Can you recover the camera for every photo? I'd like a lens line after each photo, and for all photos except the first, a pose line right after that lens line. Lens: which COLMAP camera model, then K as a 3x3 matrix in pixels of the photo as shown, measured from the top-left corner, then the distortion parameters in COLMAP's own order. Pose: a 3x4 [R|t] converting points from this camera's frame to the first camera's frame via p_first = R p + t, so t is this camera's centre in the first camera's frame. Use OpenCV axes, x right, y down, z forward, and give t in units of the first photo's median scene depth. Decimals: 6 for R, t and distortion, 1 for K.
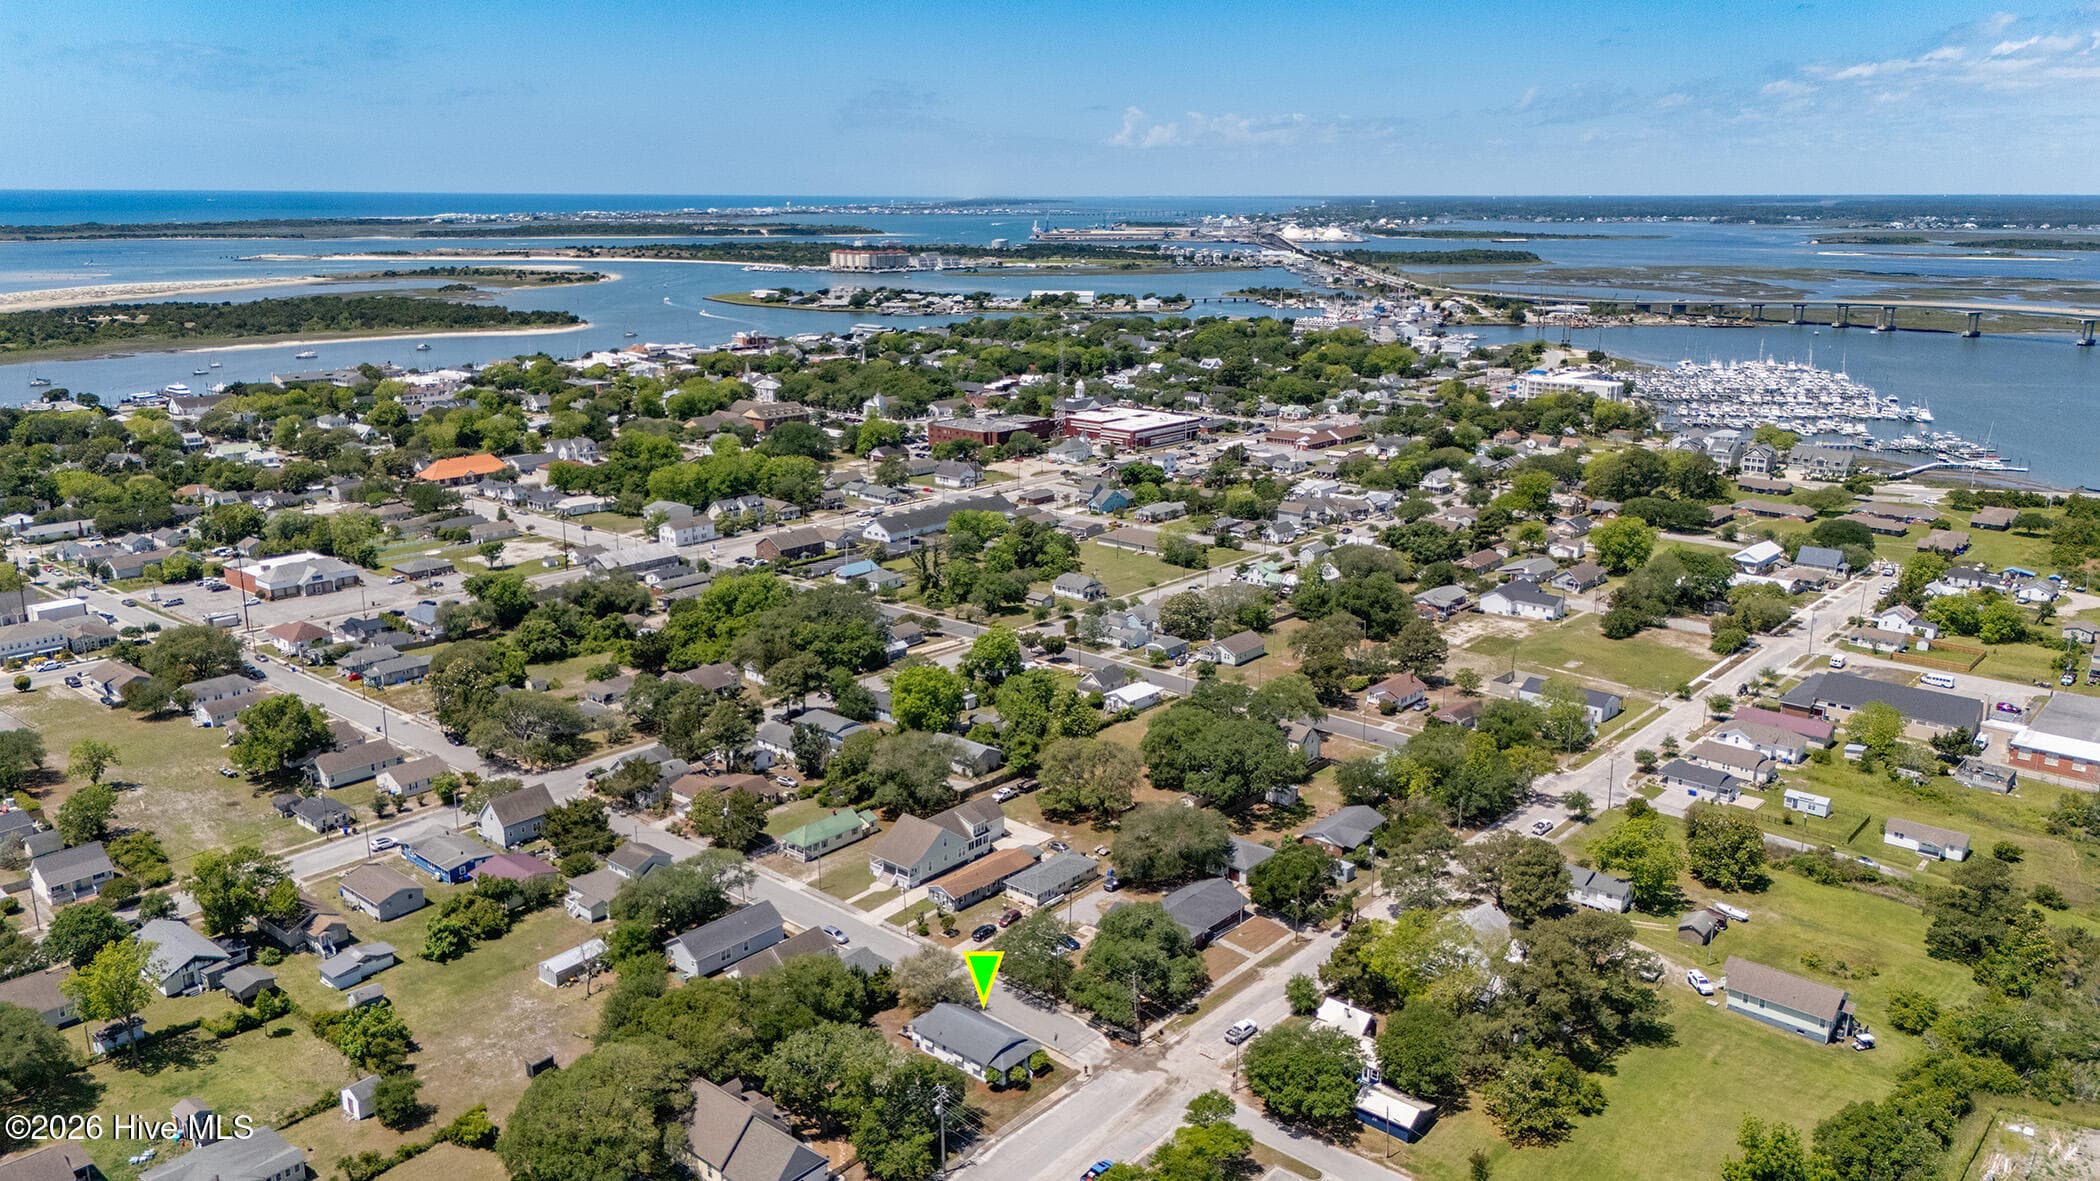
lens RADIAL K [[1473.9, 0, 1050.0], [0, 1473.9, 590.5], [0, 0, 1]] dist [0.079879, -0.097919]
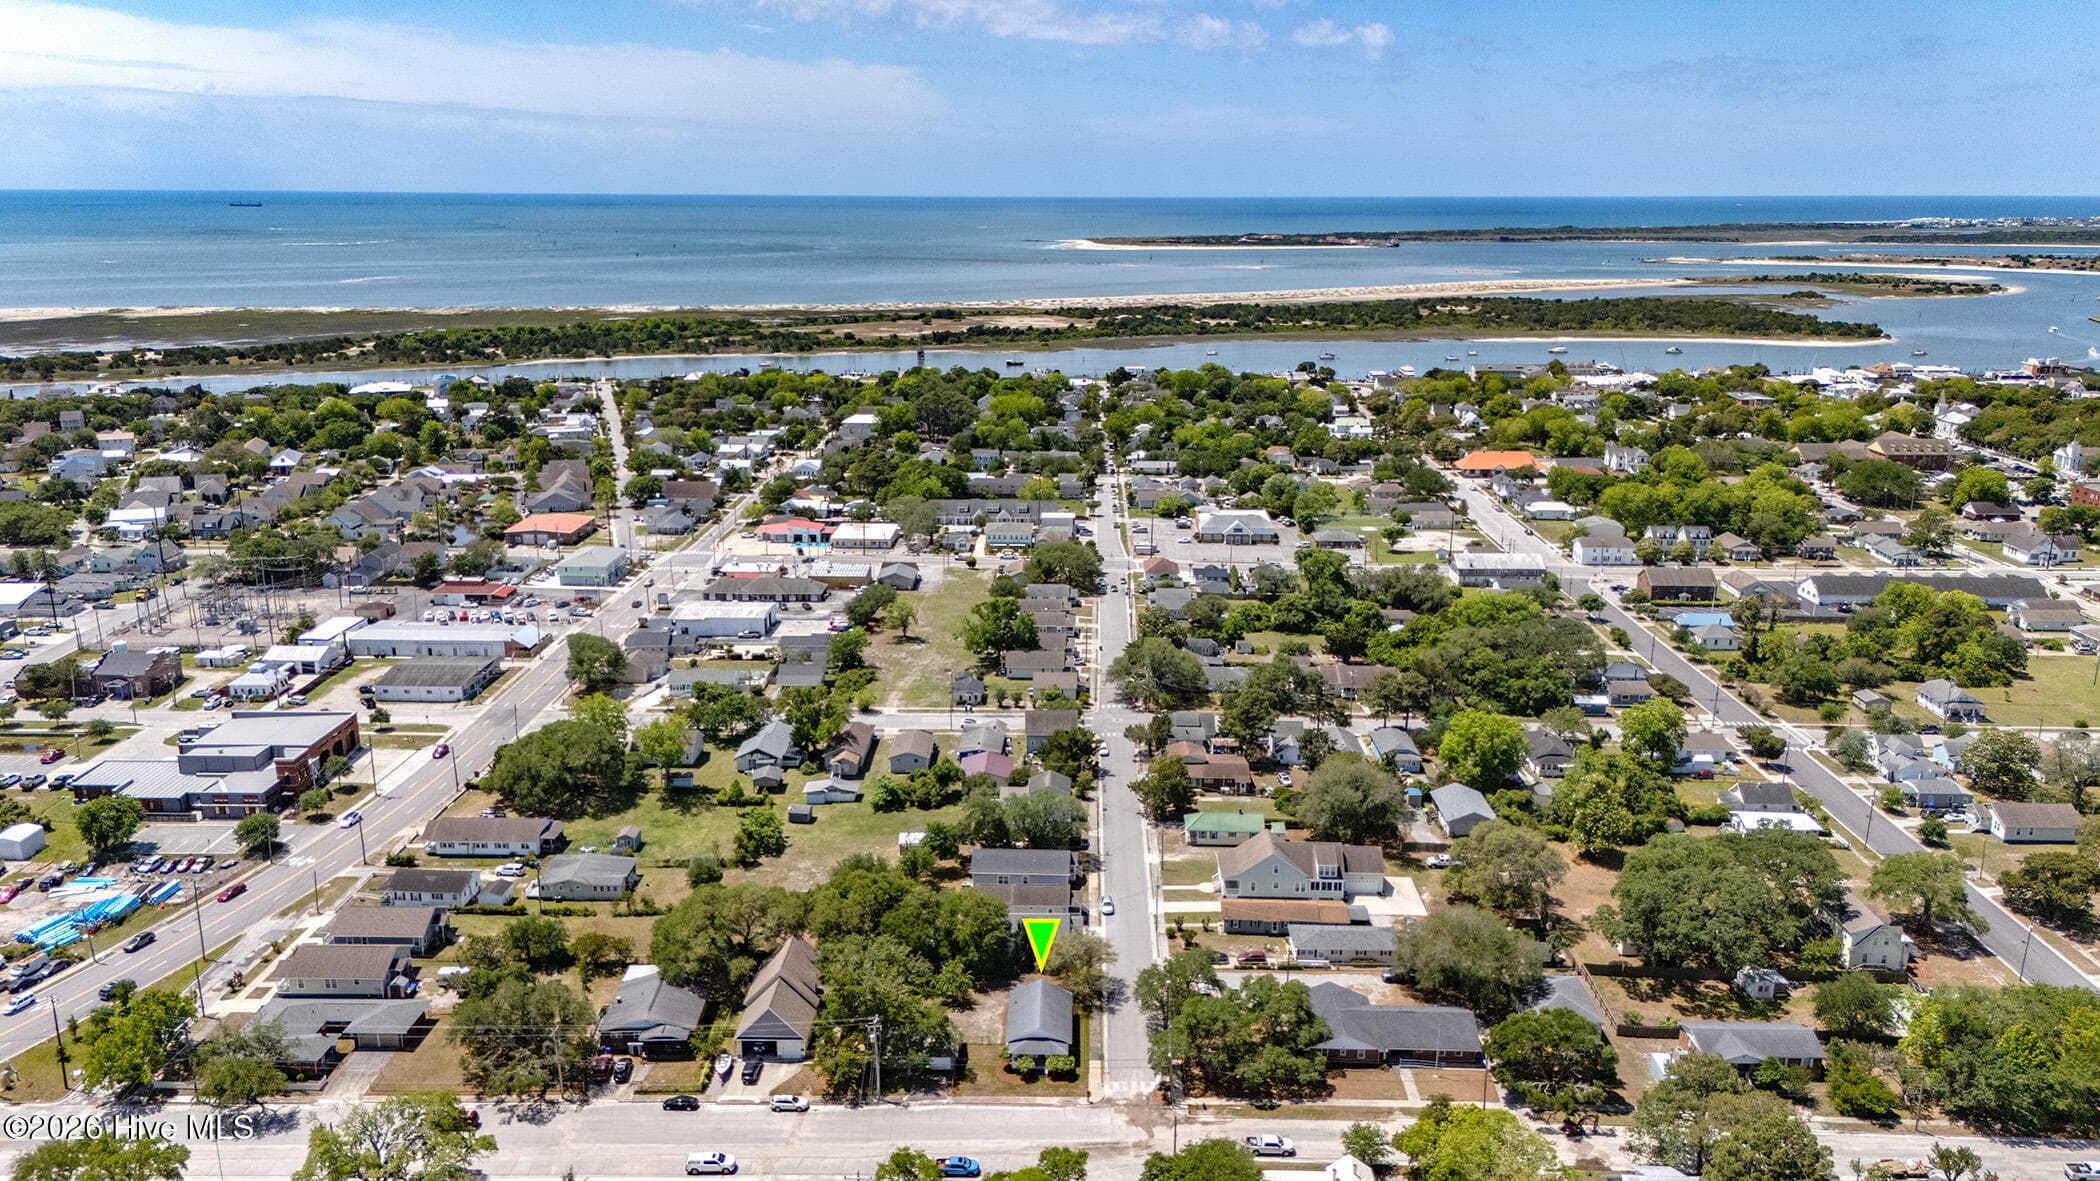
lens RADIAL K [[1473.9, 0, 1050.0], [0, 1473.9, 590.5], [0, 0, 1]] dist [0.079879, -0.097919]
pose [[0.648526, 0.193866, -0.736091, 0.295523], [-0.195777, 0.976973, 0.084819, -0.034571], [0.735585, 0.089103, 0.671547, 0.134053]]
